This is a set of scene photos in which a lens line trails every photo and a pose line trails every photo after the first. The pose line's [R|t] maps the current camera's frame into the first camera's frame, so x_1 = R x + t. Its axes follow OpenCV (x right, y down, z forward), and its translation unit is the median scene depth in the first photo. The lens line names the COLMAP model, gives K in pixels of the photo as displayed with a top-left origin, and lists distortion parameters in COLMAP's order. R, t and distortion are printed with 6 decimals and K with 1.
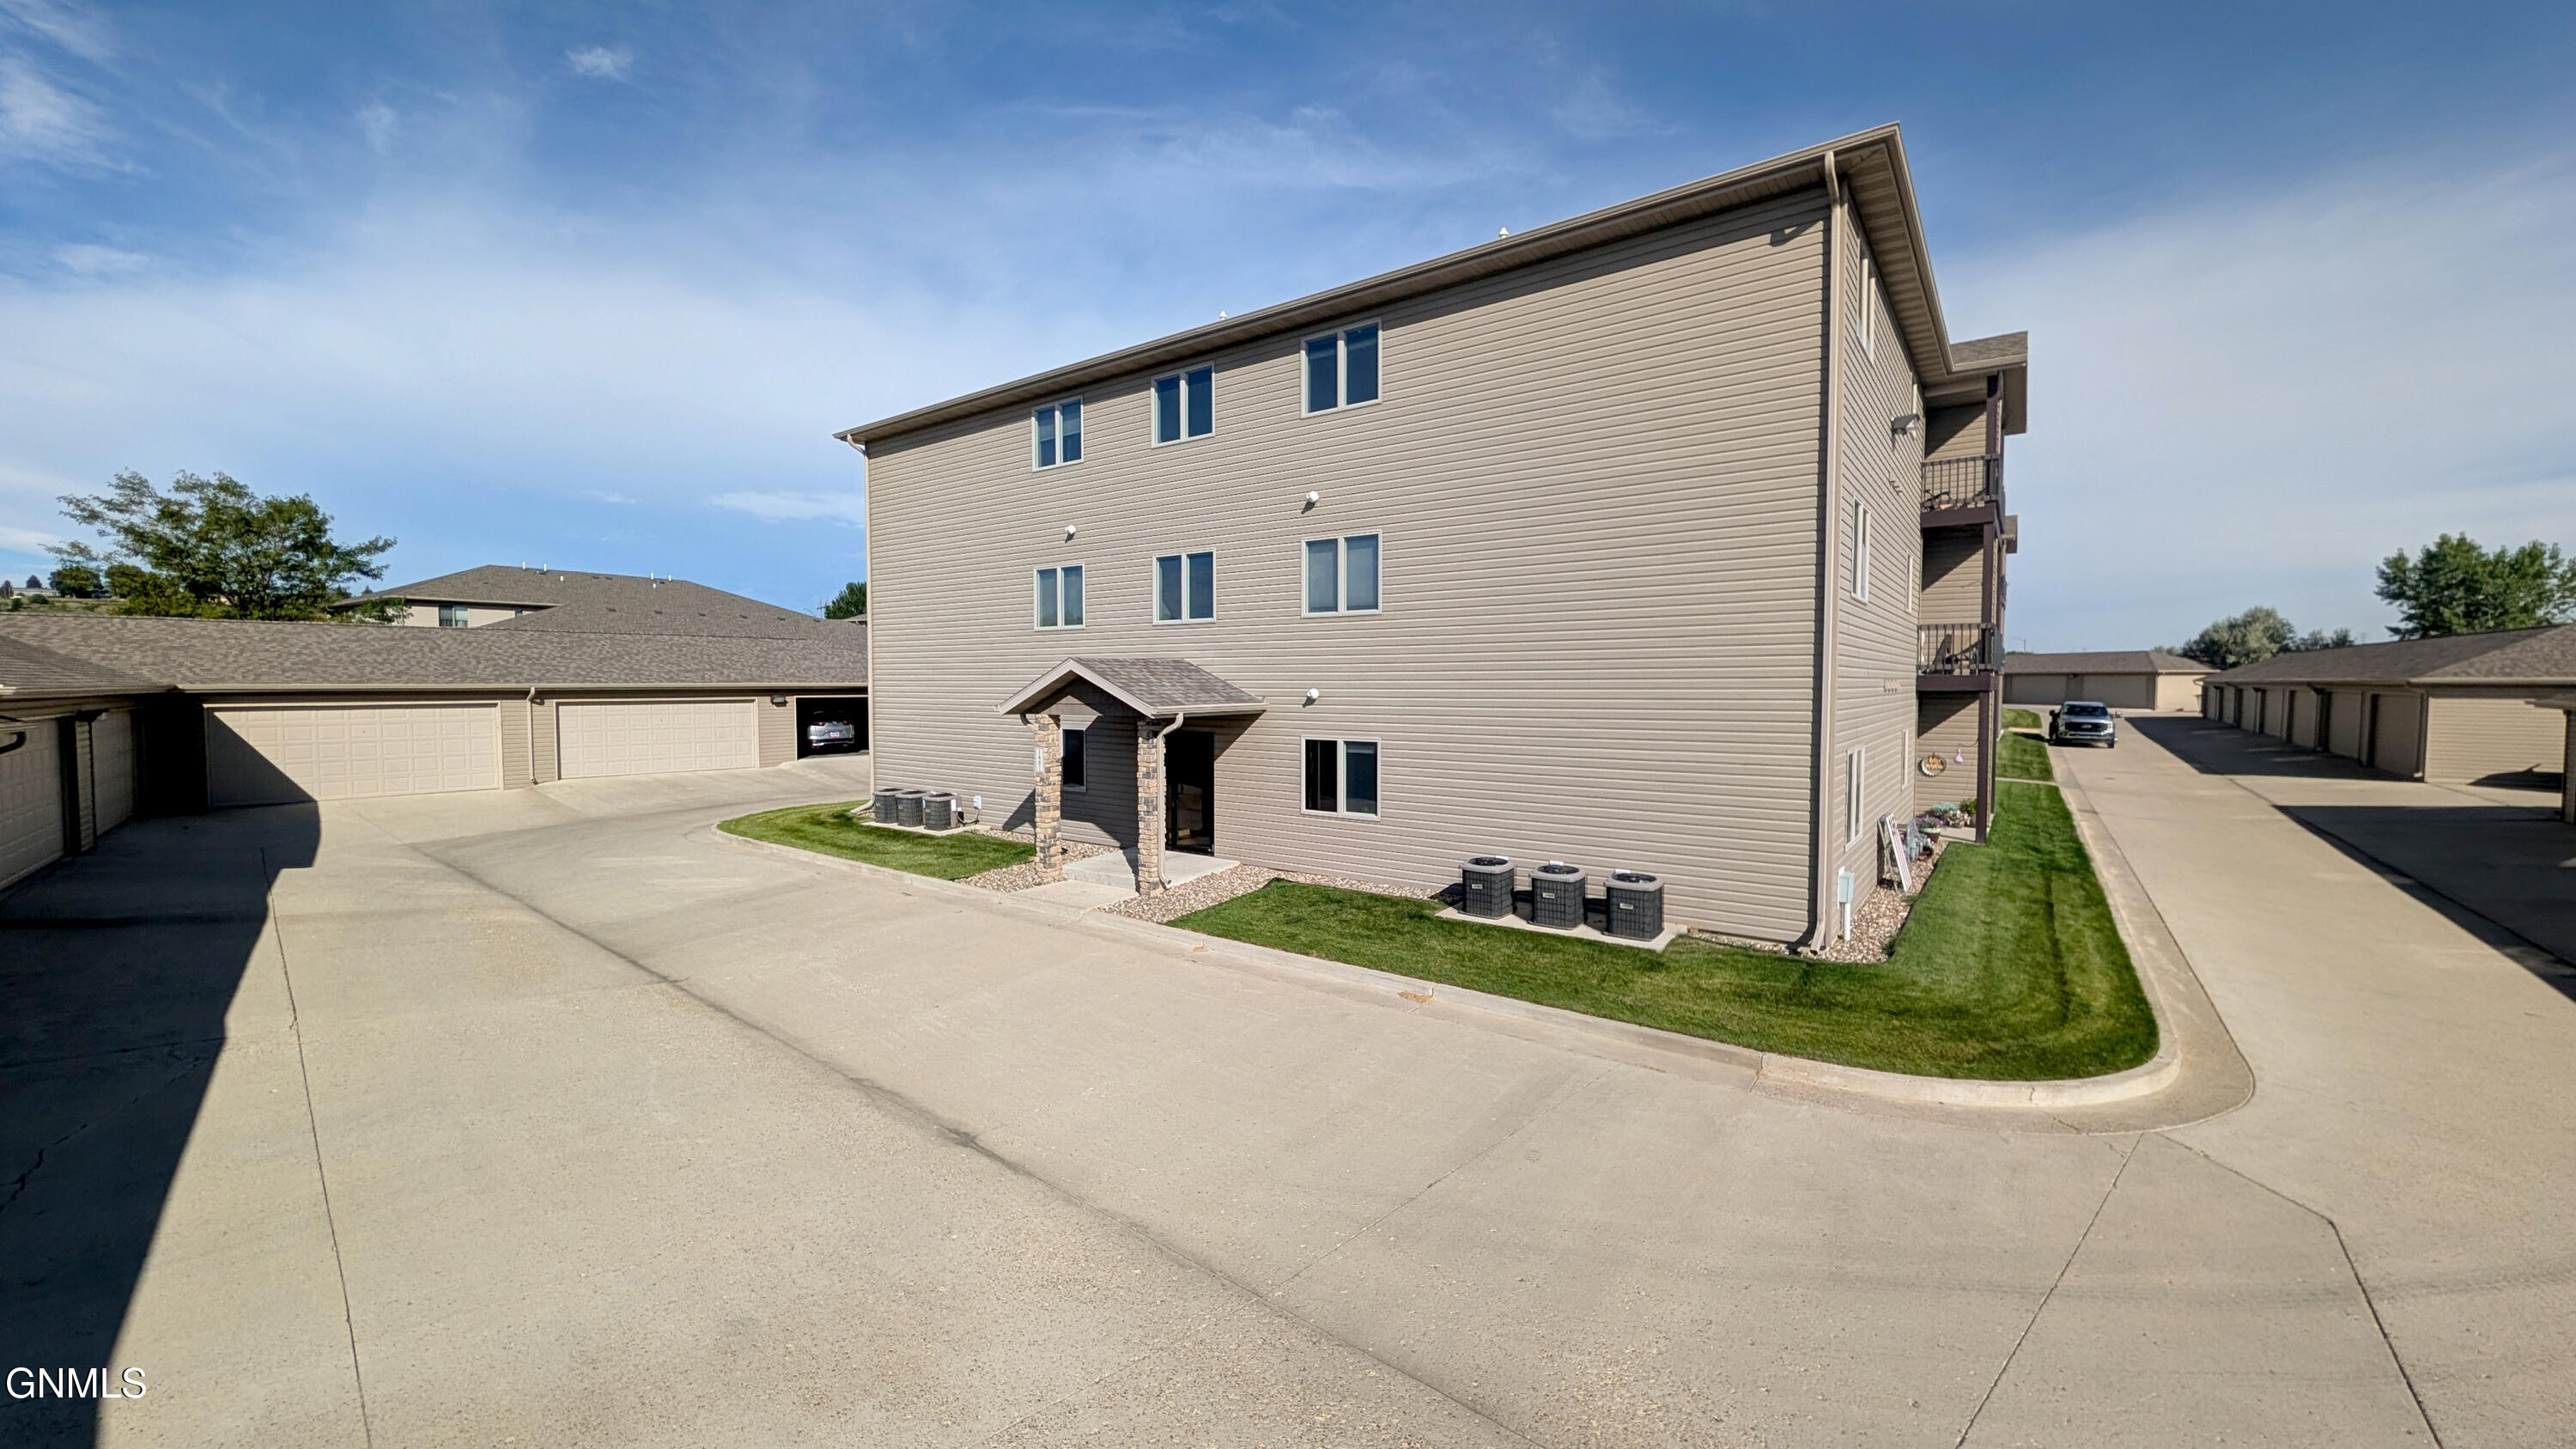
lens RADIAL K [[984.5, 0, 1286.9], [0, 984.5, 720.4], [0, 0, 1]] dist [0.000586, -0.000110]
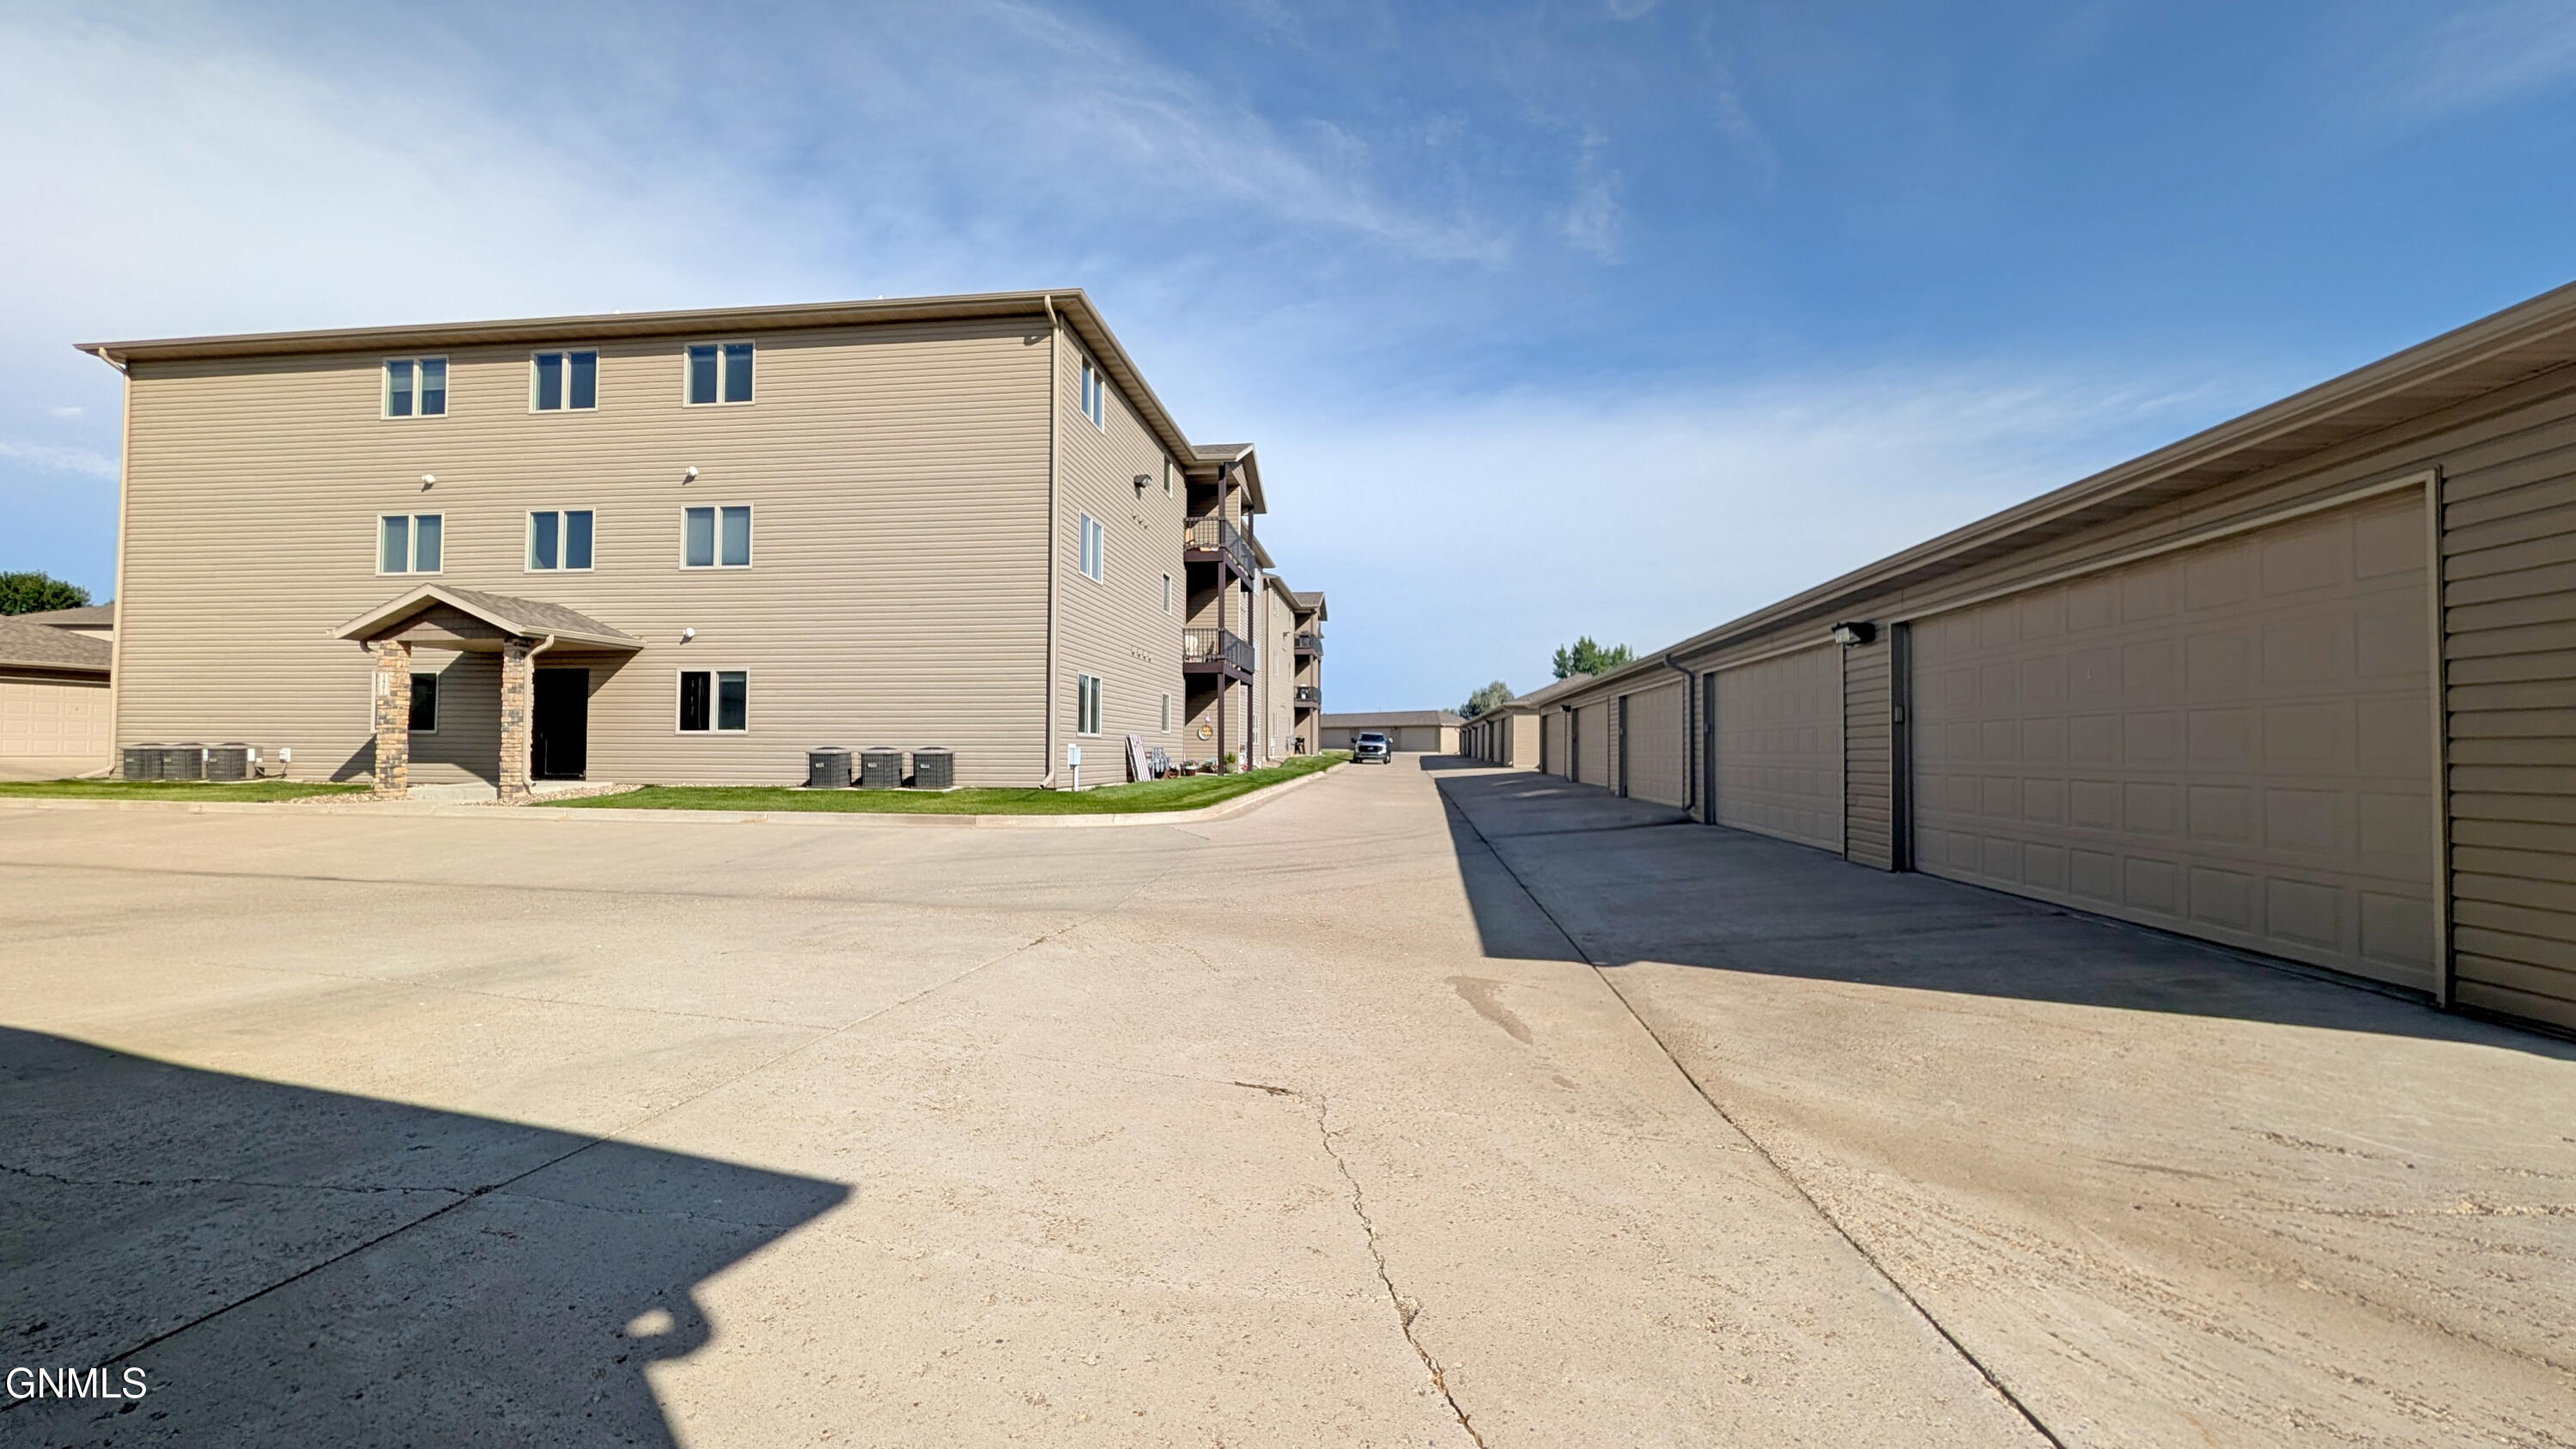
lens RADIAL K [[984.5, 0, 1282.8], [0, 984.5, 722.0], [0, 0, 1]] dist [0.000586, -0.000110]
pose [[0.867538, 0.020969, 0.496928, 0.057505], [0.012895, 0.997827, -0.064617, 0.159626], [-0.497203, 0.062466, 0.865383, -0.374053]]
